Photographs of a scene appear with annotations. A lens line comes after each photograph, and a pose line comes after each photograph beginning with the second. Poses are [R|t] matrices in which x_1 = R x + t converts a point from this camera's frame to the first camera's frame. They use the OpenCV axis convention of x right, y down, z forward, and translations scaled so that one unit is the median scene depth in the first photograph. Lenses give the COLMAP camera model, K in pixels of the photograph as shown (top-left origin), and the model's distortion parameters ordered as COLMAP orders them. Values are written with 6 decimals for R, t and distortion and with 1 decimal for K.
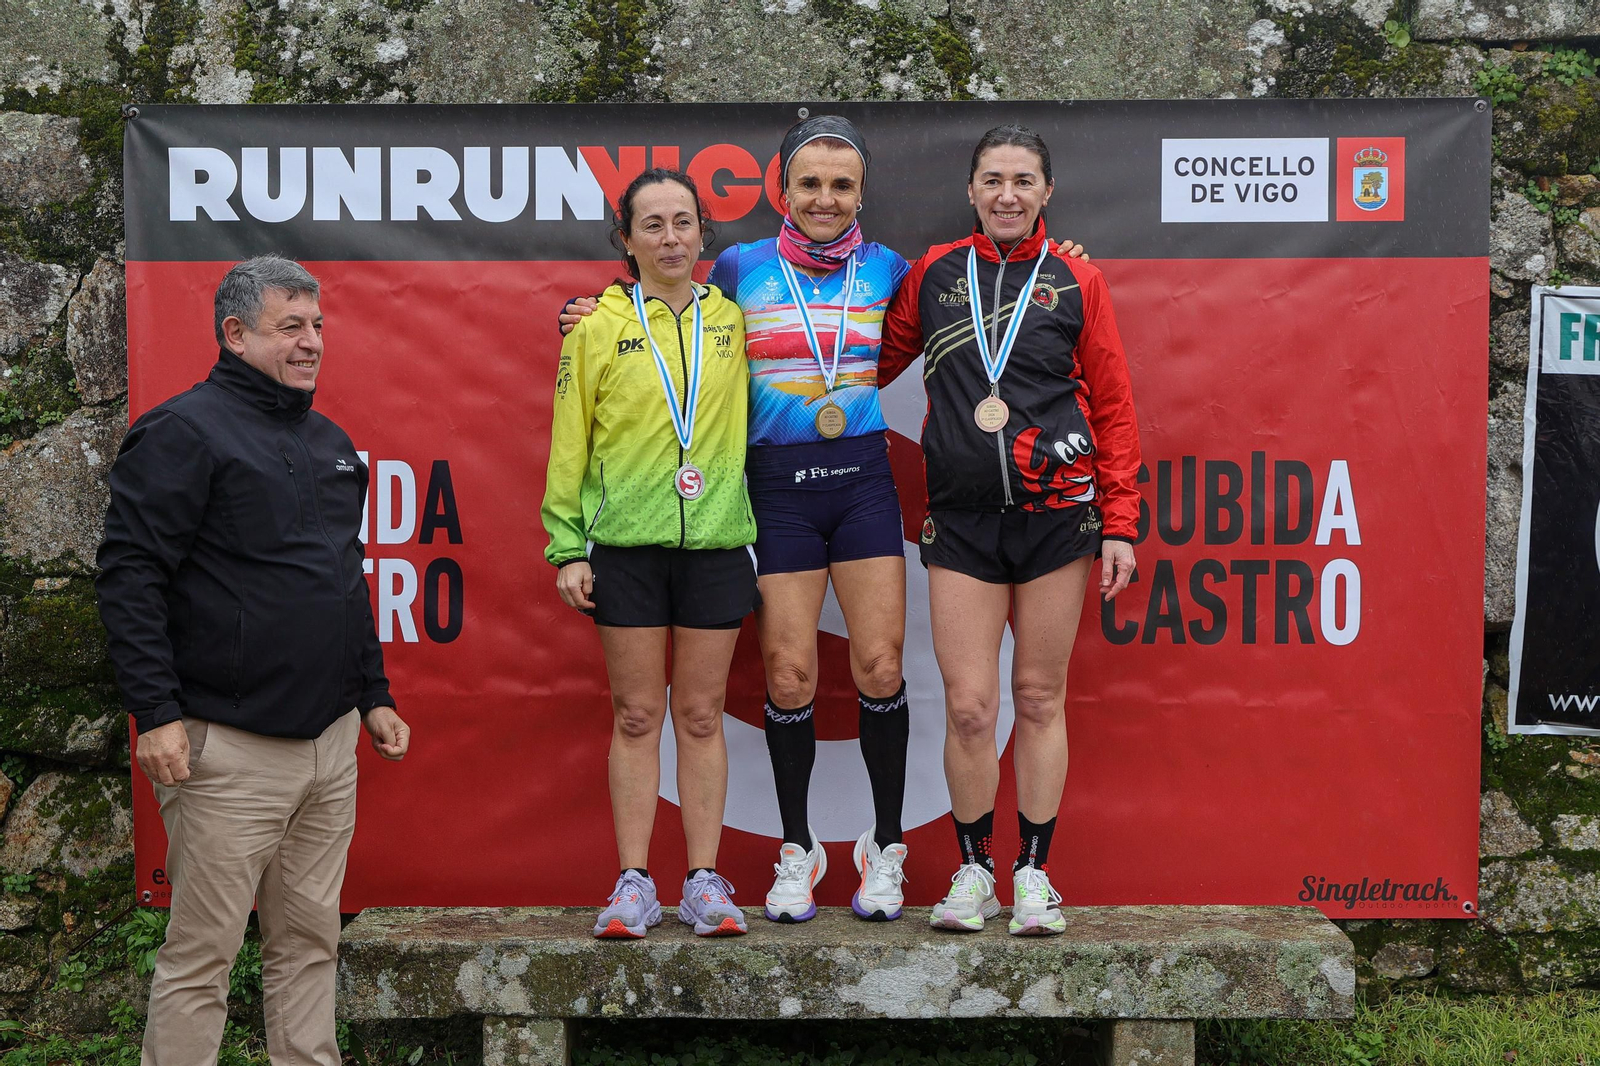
lens RADIAL K [[2176.7, 0, 791.8], [0, 2176.7, 527.2], [0, 0, 1]] dist [0.022145, 0.000000]
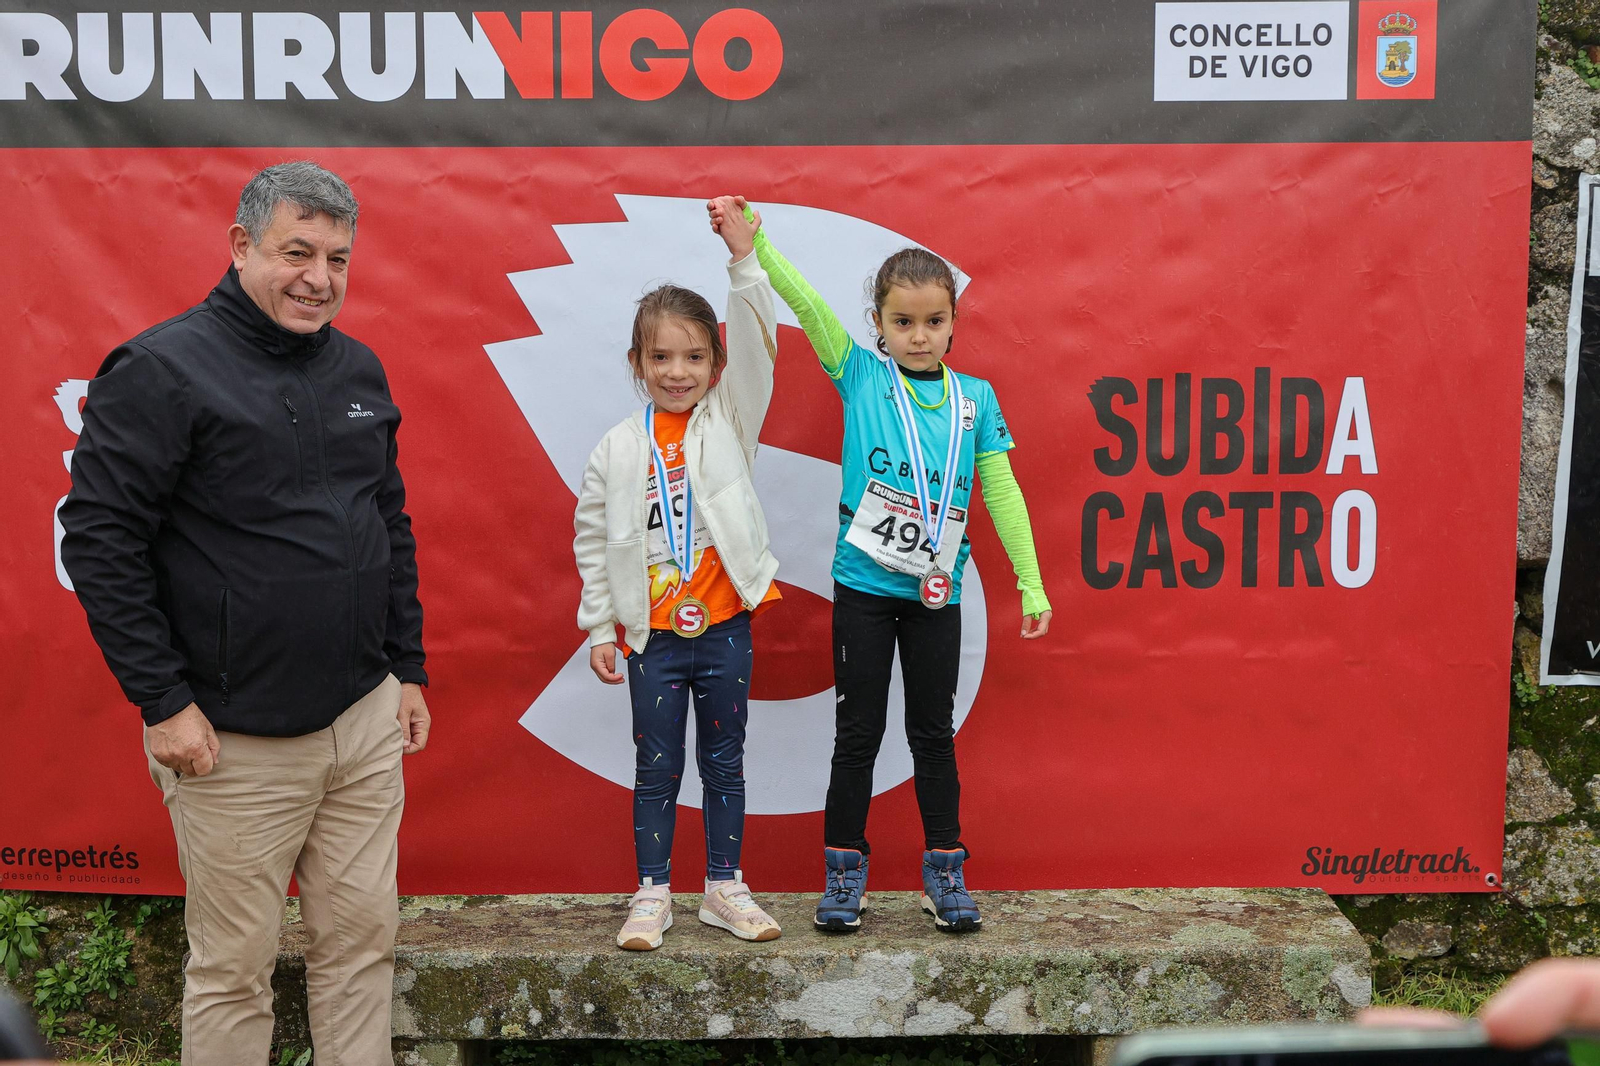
lens RADIAL K [[2176.7, 0, 808.7], [0, 2176.7, 541.4], [0, 0, 1]] dist [0.022145, 0.000000]
pose [[0.999846, -0.004906, 0.016858, 0.018027], [0.003686, 0.997422, 0.071663, -0.028611], [-0.017166, -0.071590, 0.997286, 0.131072]]
